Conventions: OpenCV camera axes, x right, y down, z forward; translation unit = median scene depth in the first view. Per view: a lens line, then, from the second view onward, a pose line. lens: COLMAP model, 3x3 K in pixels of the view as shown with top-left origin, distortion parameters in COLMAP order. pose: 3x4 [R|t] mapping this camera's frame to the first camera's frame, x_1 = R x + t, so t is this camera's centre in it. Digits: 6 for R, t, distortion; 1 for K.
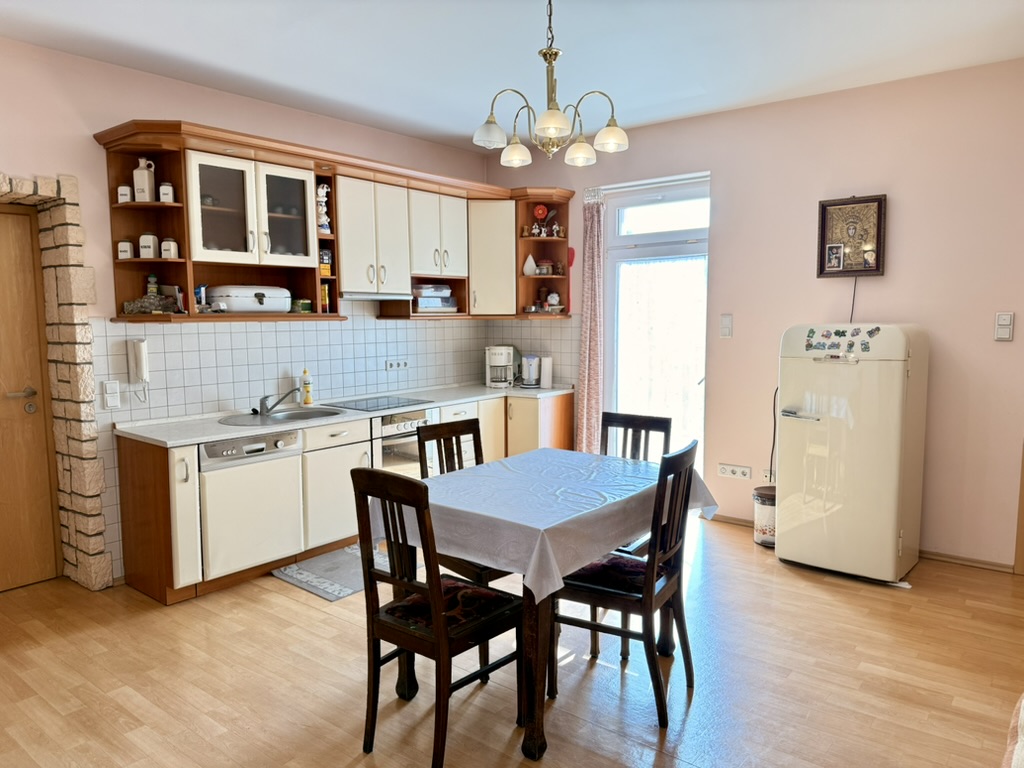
lens RADIAL K [[726.4, 0, 512.0], [0, 726.4, 384.0], [0, 0, 1]] dist [0.100676, -0.128165]
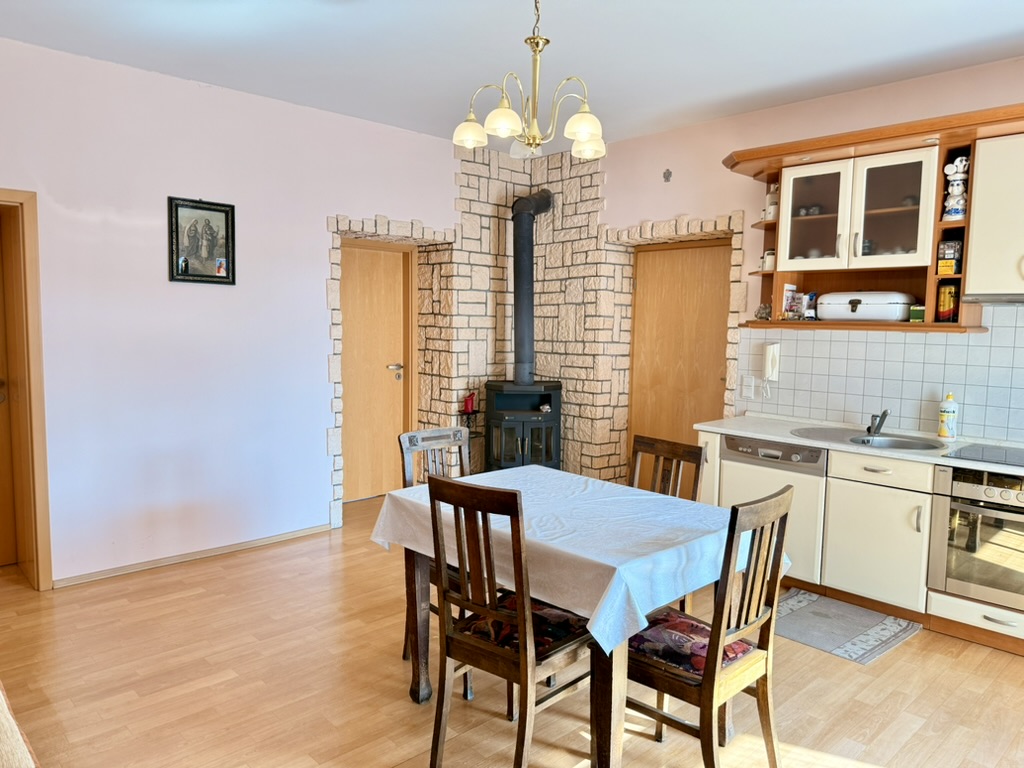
lens RADIAL K [[726.4, 0, 512.0], [0, 726.4, 384.0], [0, 0, 1]] dist [0.100676, -0.128165]
pose [[-0.123936, 0.097451, -0.987493, 0.628916], [-0.112800, 0.987331, 0.111592, -0.073649], [0.985858, 0.125219, -0.111374, 0.688419]]
